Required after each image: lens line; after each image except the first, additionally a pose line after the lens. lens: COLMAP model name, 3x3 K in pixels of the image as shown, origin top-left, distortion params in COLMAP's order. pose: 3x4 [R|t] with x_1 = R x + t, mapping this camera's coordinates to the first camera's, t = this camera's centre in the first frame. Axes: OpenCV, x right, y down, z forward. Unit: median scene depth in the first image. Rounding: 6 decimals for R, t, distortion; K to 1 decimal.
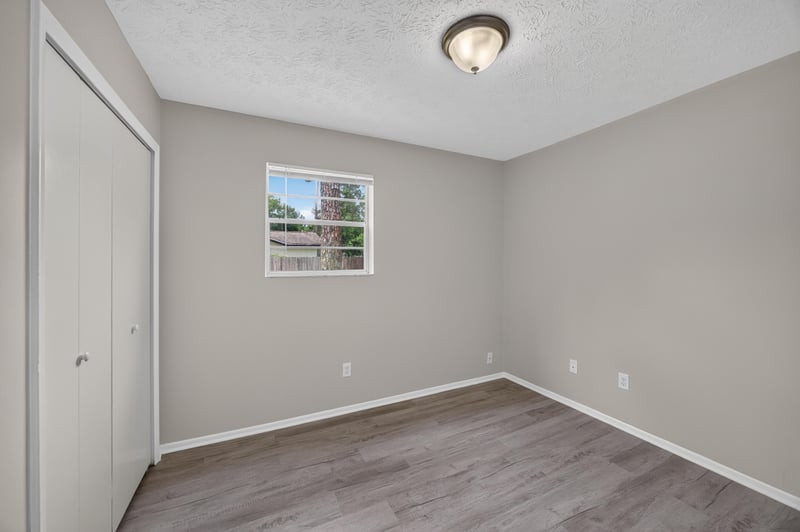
lens RADIAL K [[308.9, 0, 404.6], [0, 308.9, 262.6], [0, 0, 1]] dist [-0.019250, 0.003937]
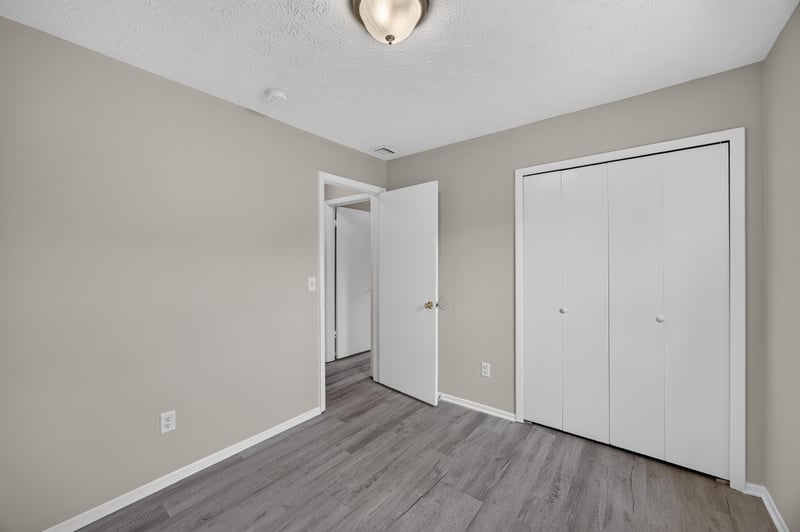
lens RADIAL K [[308.9, 0, 399.5], [0, 308.9, 263.4], [0, 0, 1]] dist [-0.019250, 0.003937]
pose [[-0.910517, 0.007167, -0.413409, 0.435752], [0.002148, 0.999918, 0.012603, -0.012928], [0.413465, 0.010587, -0.910458, 1.382224]]
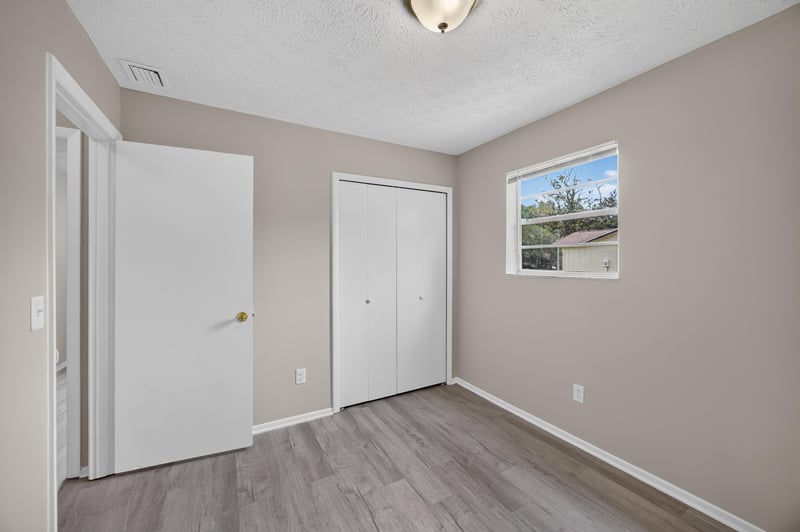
lens RADIAL K [[308.9, 0, 397.3], [0, 308.9, 264.5], [0, 0, 1]] dist [-0.019250, 0.003937]
pose [[0.040271, 0.014789, -0.999079, 0.804066], [-0.004441, 0.999883, 0.014622, -0.006388], [0.999179, 0.003848, 0.040332, 0.651552]]
